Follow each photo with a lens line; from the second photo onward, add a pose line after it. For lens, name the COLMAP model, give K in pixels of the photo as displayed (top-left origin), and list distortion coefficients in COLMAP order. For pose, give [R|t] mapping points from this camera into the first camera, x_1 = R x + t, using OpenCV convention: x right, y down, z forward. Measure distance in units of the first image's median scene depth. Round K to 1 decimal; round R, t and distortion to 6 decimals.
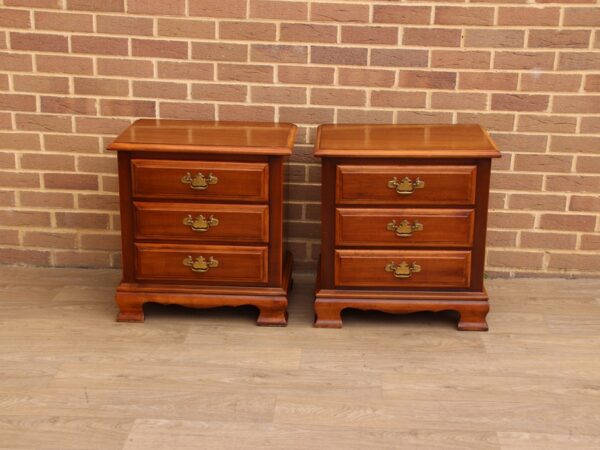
lens RADIAL K [[964.7, 0, 296.7], [0, 964.7, 240.3], [0, 0, 1]] dist [0.203050, 0.000000]
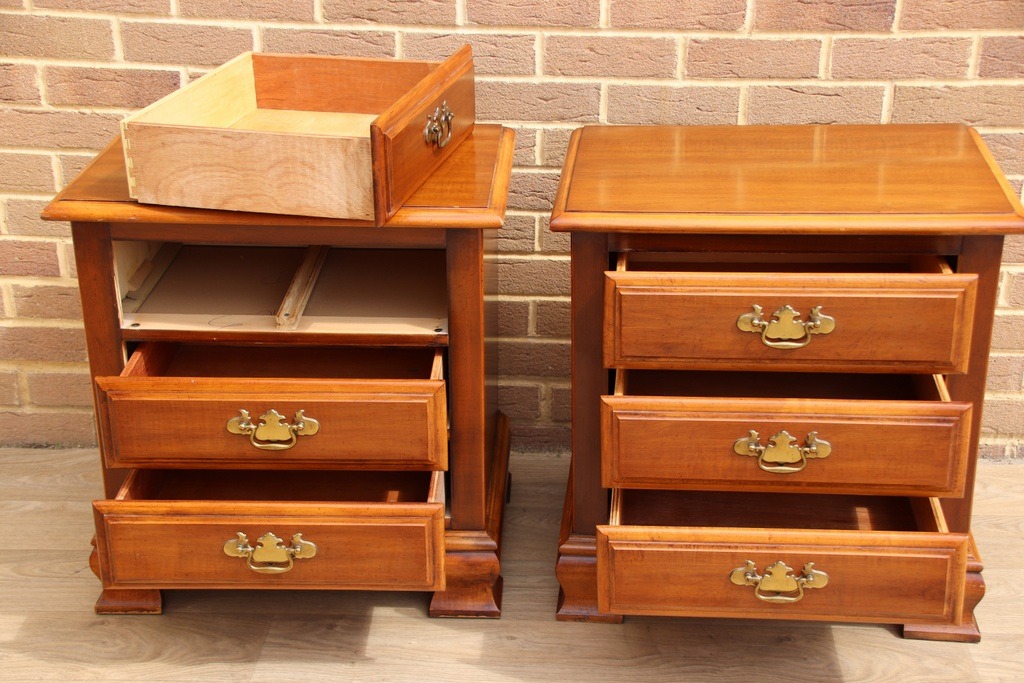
lens RADIAL K [[1577.5, 0, 507.7], [0, 1577.5, 371.2], [0, 0, 1]] dist [0.323483, 0.000000]
pose [[0.999840, -0.017056, -0.005391, -0.000558], [0.017531, 0.994219, 0.105932, -0.086954], [0.003553, -0.106009, 0.994359, 0.291821]]
